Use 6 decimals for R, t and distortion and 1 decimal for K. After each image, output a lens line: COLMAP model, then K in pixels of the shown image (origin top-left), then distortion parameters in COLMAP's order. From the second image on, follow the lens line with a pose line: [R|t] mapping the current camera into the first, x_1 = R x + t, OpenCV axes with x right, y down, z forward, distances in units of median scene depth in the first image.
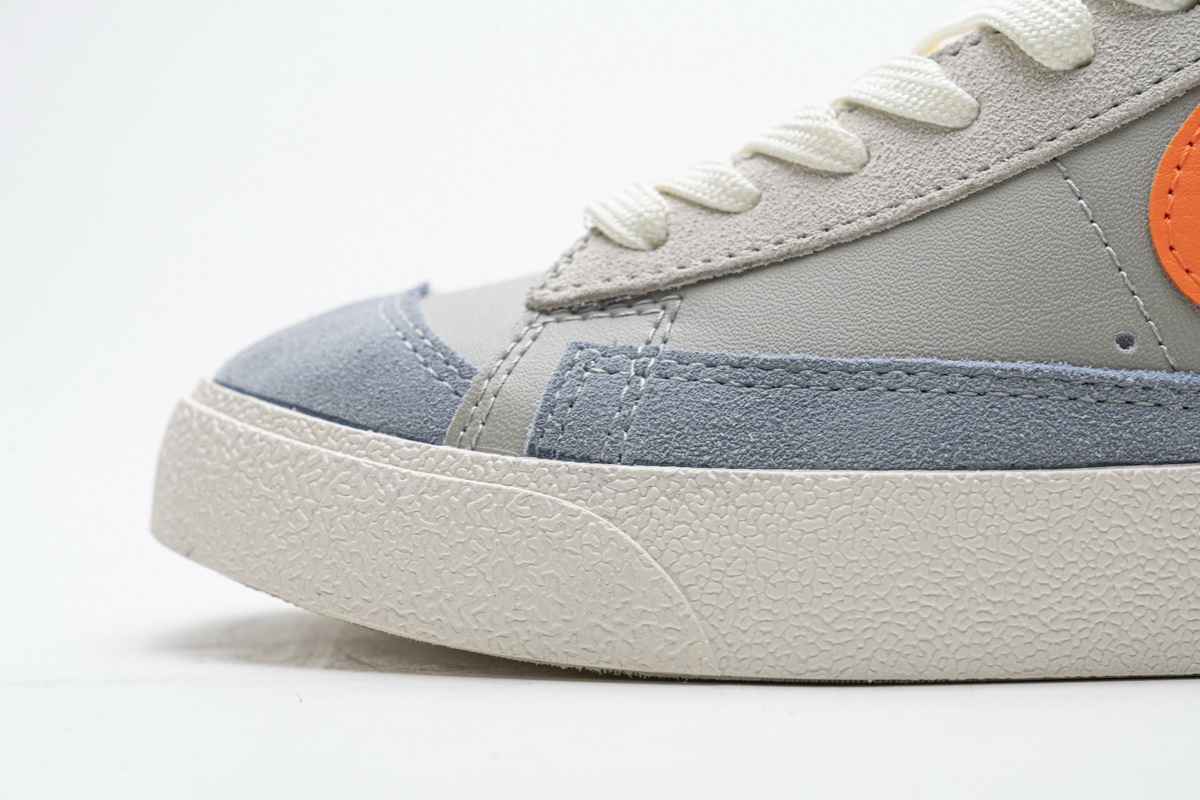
lens RADIAL K [[2377.8, 0, 598.0], [0, 2377.8, 402.2], [0, 0, 1]] dist [0.015091, 0.000000]
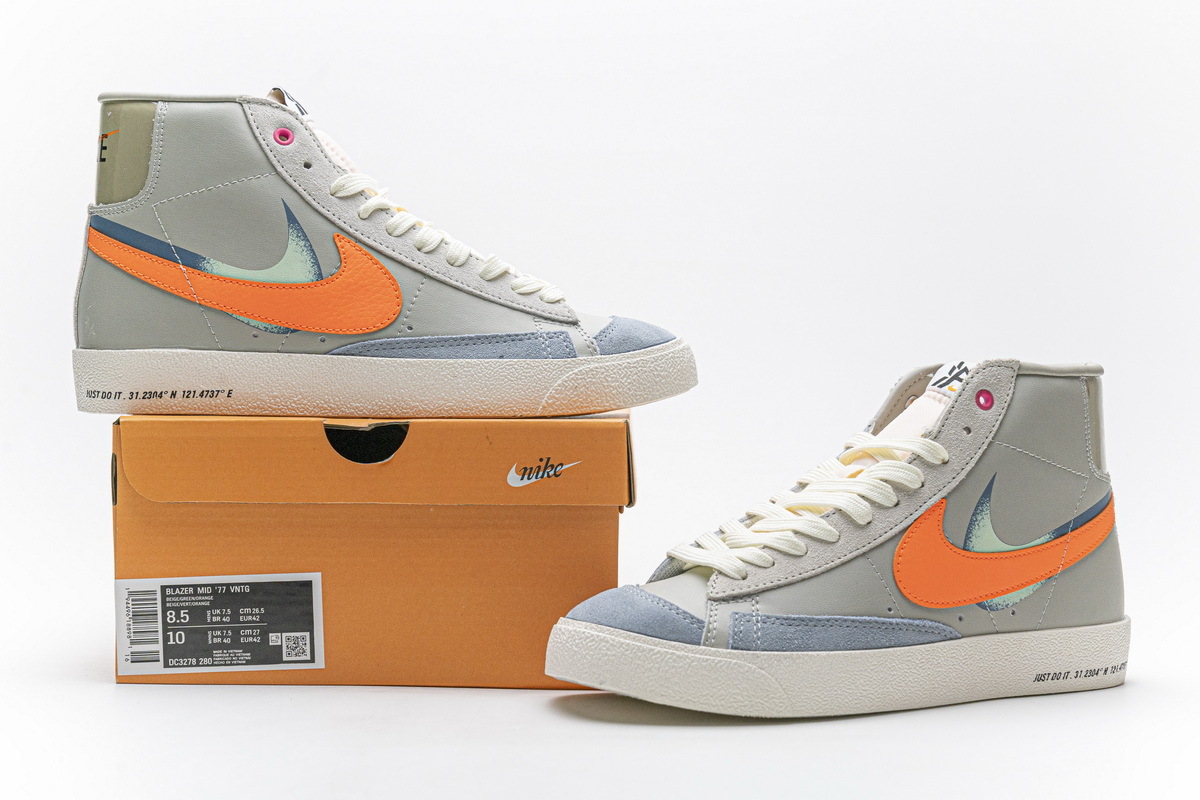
lens RADIAL K [[2088.2, 0, 596.2], [0, 2088.2, 393.9], [0, 0, 1]] dist [-0.087552, 0.000000]
pose [[0.897590, 0.025867, 0.440071, -1.400916], [-0.001660, 0.998468, -0.055302, -0.161088], [-0.440828, 0.048908, 0.896258, -1.409338]]
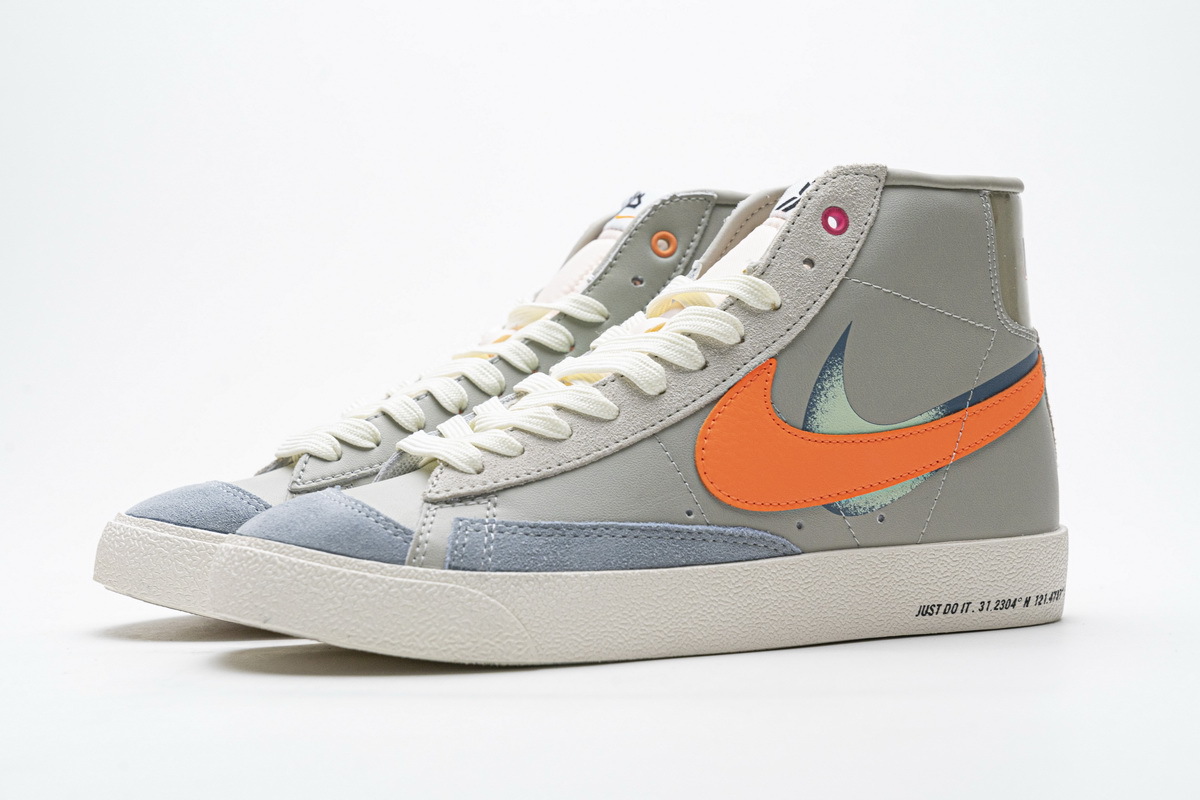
lens RADIAL K [[2377.8, 0, 639.7], [0, 2377.8, 409.9], [0, 0, 1]] dist [0.015091, 0.000000]
pose [[0.909555, -0.002680, 0.415574, -0.781733], [0.019448, 0.999158, -0.036122, -0.042540], [-0.415127, 0.040937, 0.908842, -1.097284]]
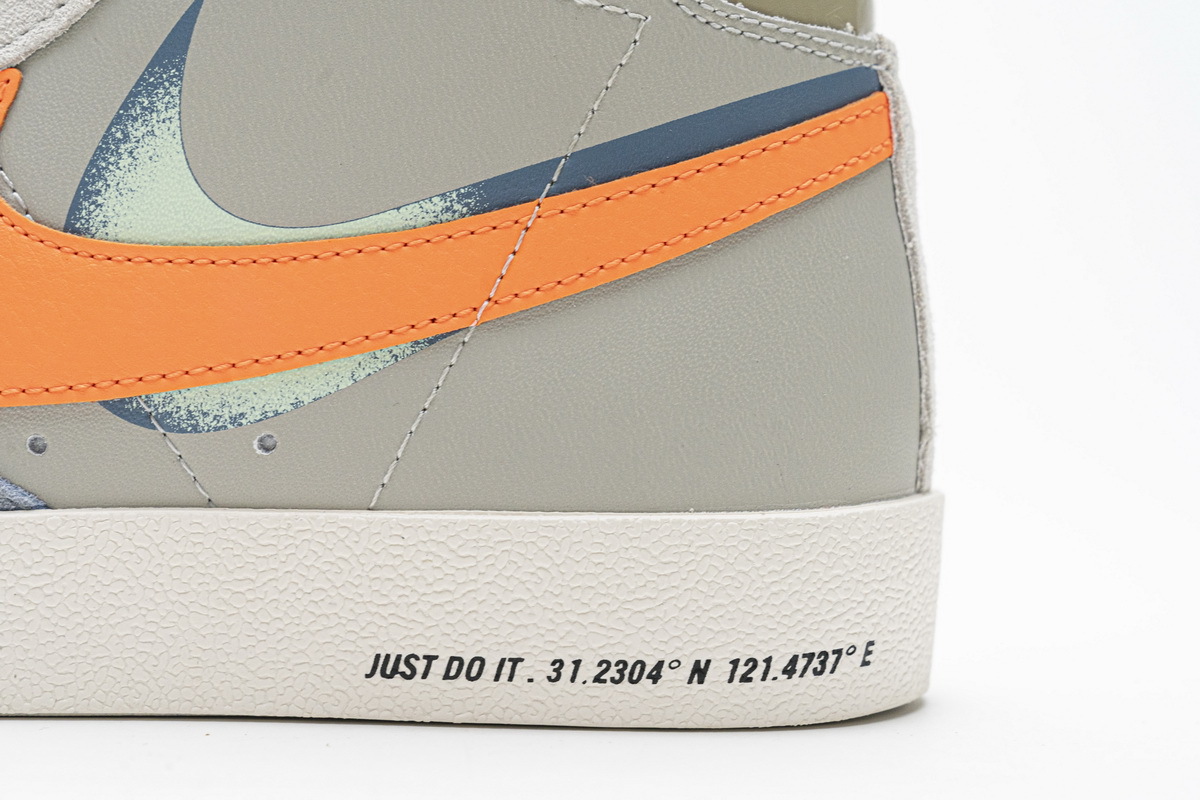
lens RADIAL K [[2377.8, 0, 600.2], [0, 2377.8, 398.8], [0, 0, 1]] dist [0.015091, 0.000000]
pose [[0.989243, 0.039421, -0.140871, 0.735451], [-0.041576, 0.999059, -0.012386, -0.027570], [0.140250, 0.018110, 0.989950, -0.014397]]
